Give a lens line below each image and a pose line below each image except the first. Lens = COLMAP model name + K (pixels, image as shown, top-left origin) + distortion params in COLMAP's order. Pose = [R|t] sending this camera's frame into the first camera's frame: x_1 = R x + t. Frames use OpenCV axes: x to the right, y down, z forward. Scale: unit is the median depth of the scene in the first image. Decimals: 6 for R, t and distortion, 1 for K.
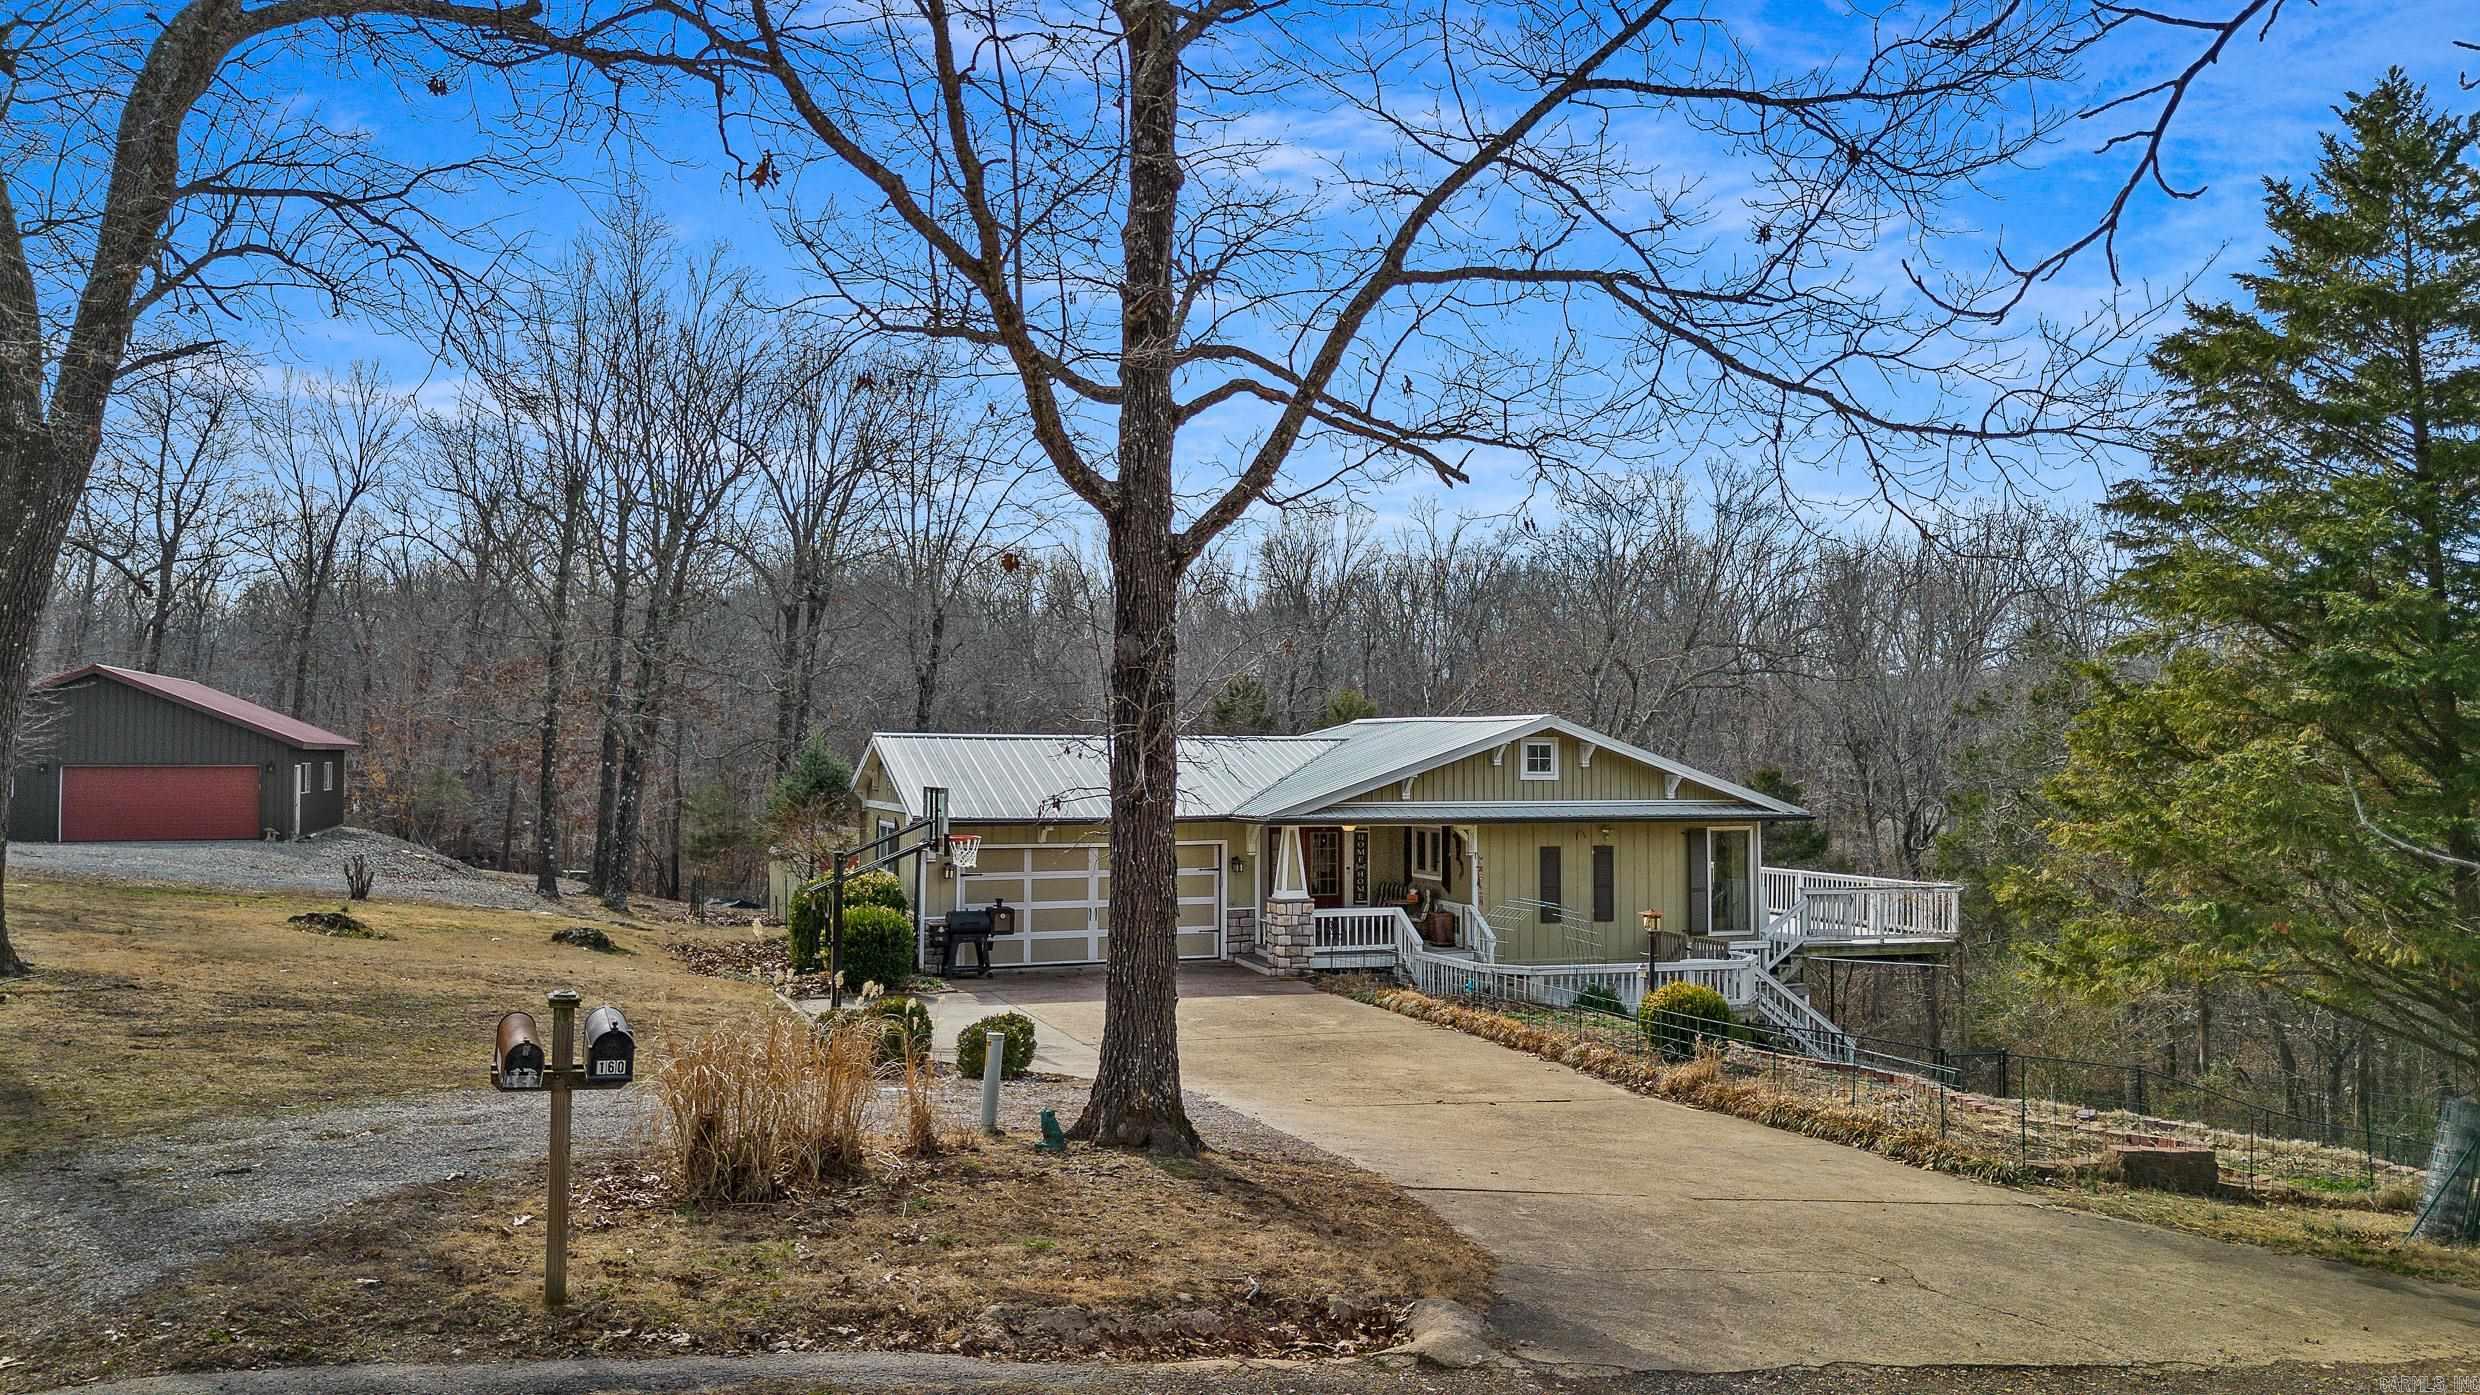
lens RADIAL K [[1822.2, 0, 1246.1], [0, 1822.2, 686.8], [0, 0, 1]] dist [-0.002305, -0.003591]
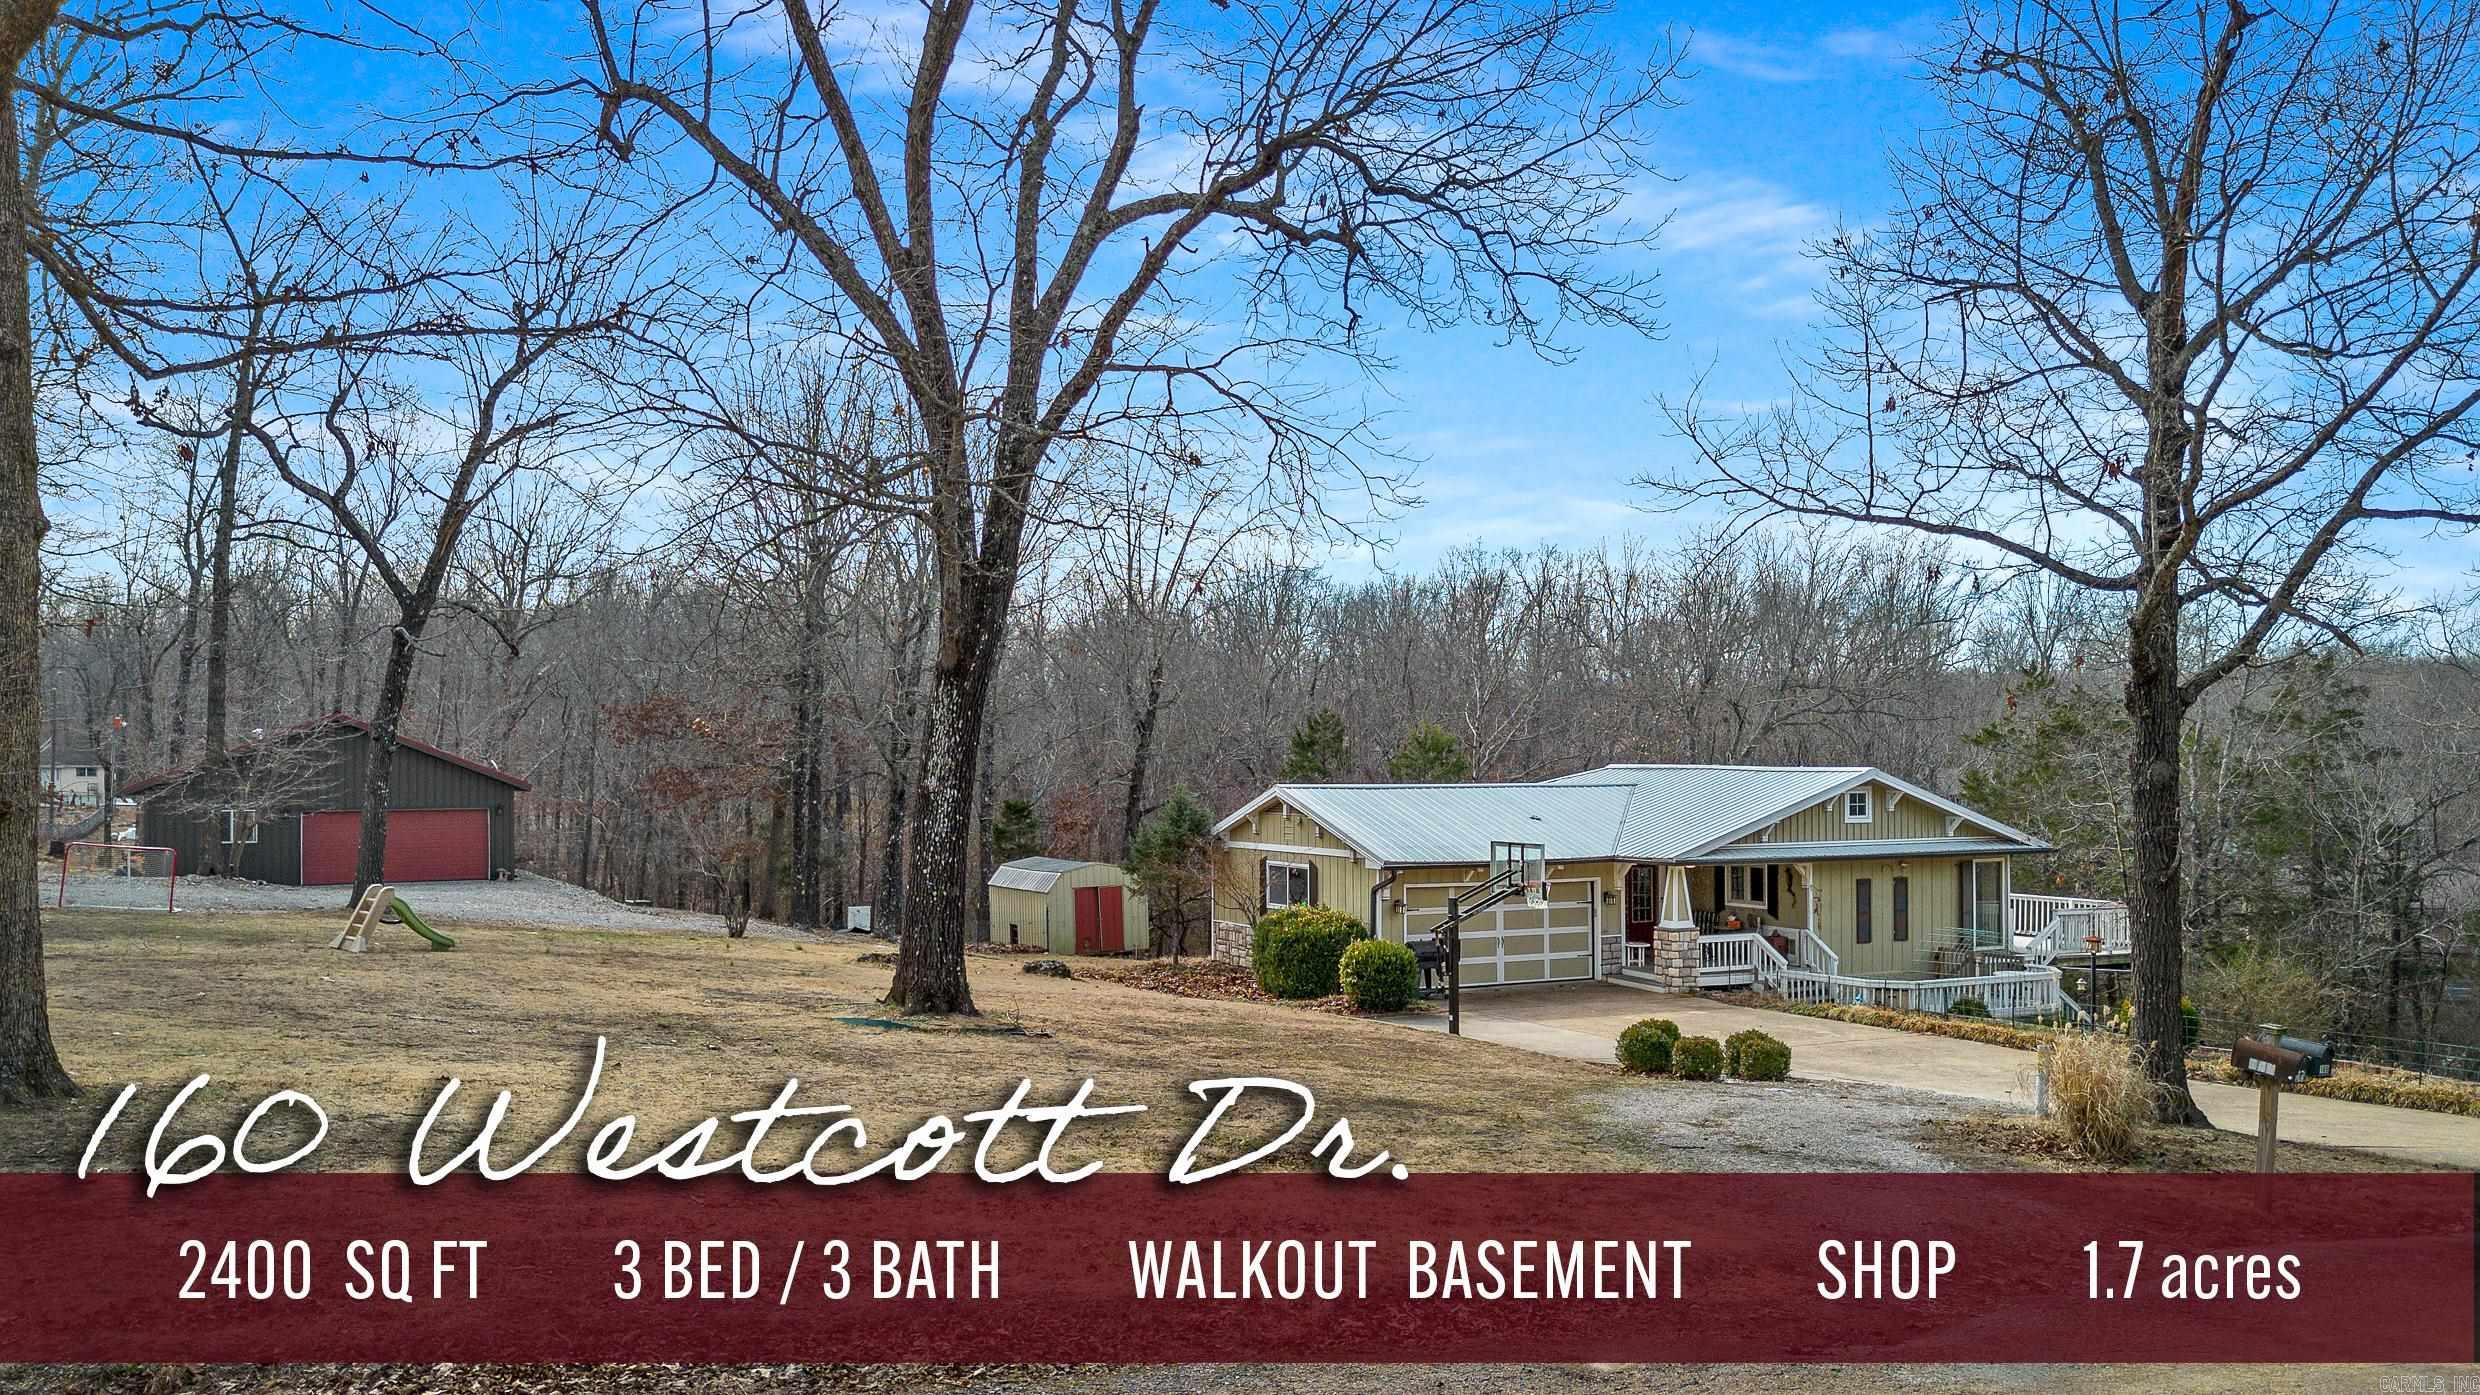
lens RADIAL K [[1822.2, 0, 1232.6], [0, 1822.2, 710.8], [0, 0, 1]] dist [-0.002305, -0.003591]
pose [[0.994254, -0.003140, 0.107001, -0.368804], [0.002471, 0.999977, 0.006392, -0.030060], [-0.107019, -0.006091, 0.994238, -0.129099]]
